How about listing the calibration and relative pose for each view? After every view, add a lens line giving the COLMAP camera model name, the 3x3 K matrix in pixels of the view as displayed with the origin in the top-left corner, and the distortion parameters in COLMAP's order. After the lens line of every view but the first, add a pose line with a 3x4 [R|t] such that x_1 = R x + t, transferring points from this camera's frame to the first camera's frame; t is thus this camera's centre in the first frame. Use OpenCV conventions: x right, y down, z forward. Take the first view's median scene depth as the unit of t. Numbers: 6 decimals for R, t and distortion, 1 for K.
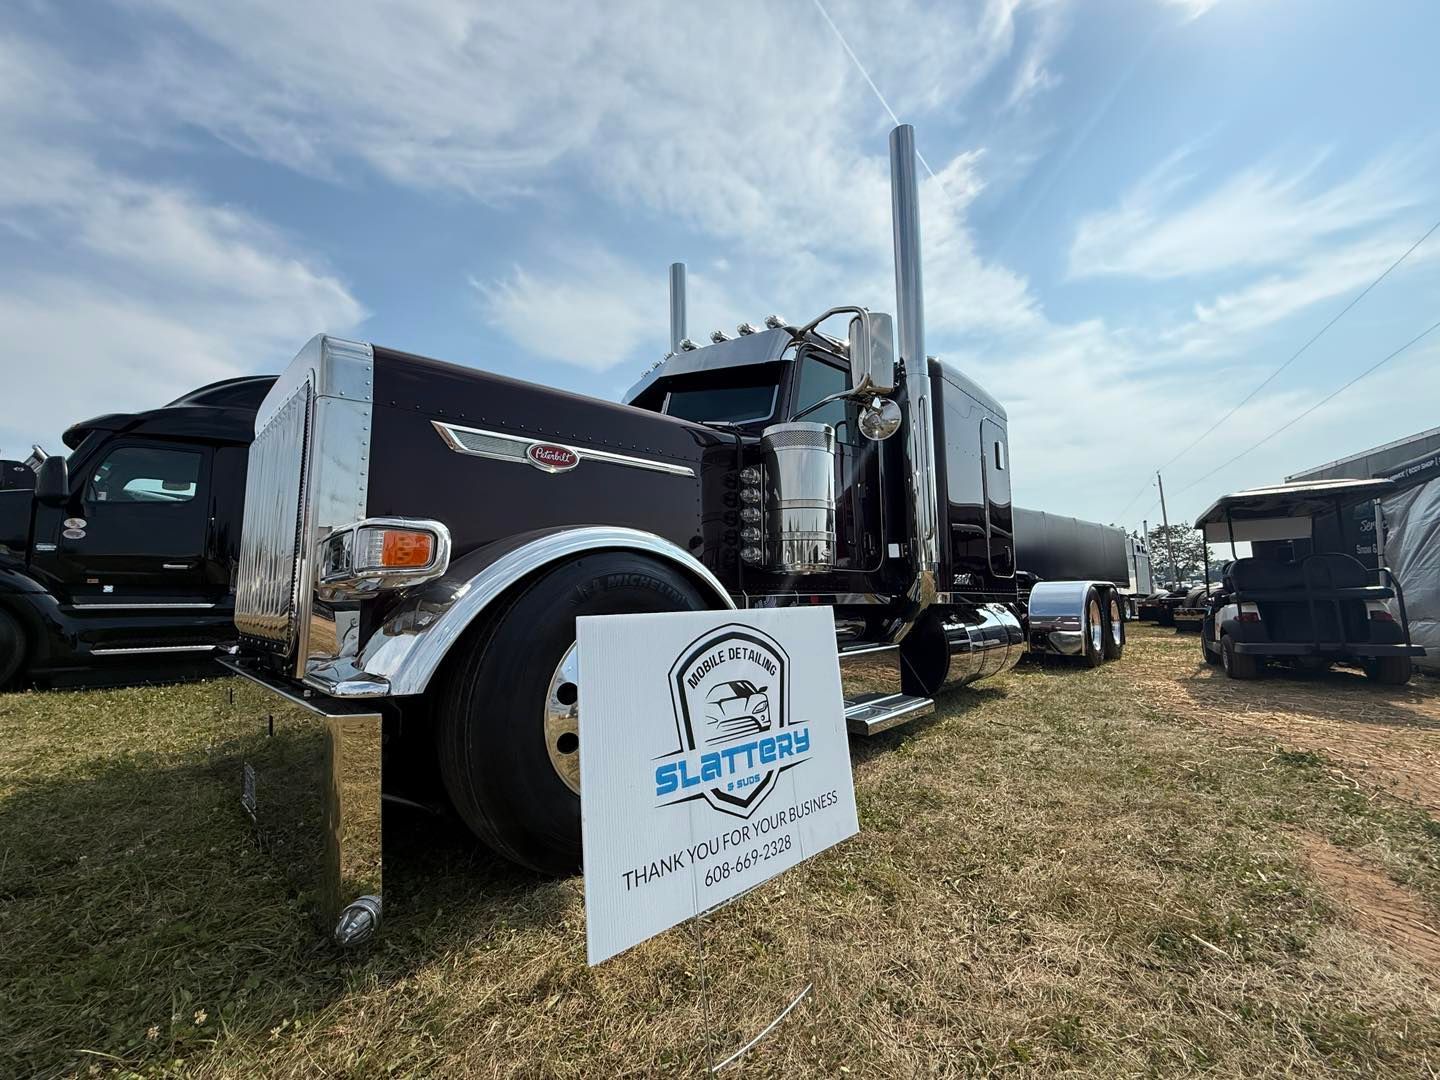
lens RADIAL K [[577.1, 0, 720.0], [0, 577.1, 540.0], [0, 0, 1]] dist [0.002302, 0.000390]
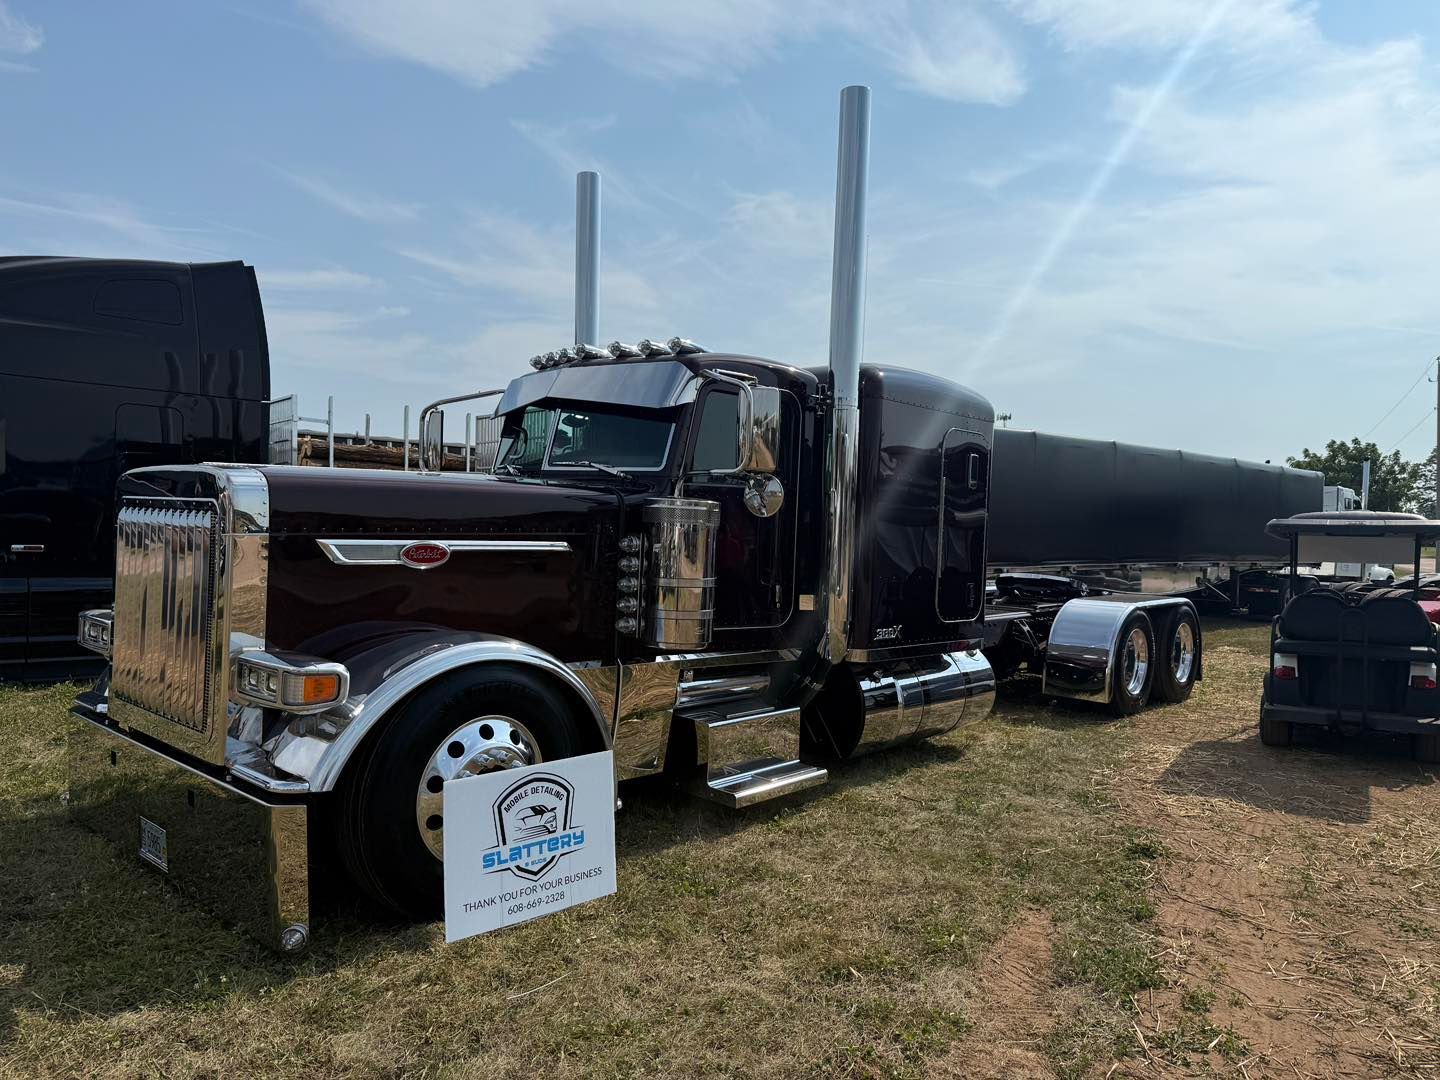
lens RADIAL K [[1009.5, 0, 720.0], [0, 1009.5, 540.0], [0, 0, 1]] dist [0.097575, -0.163487]
pose [[0.998725, 0.044574, 0.023709, 0.431784], [-0.047078, 0.991847, 0.118423, -0.854240], [-0.018237, -0.119388, 0.992680, -1.784126]]
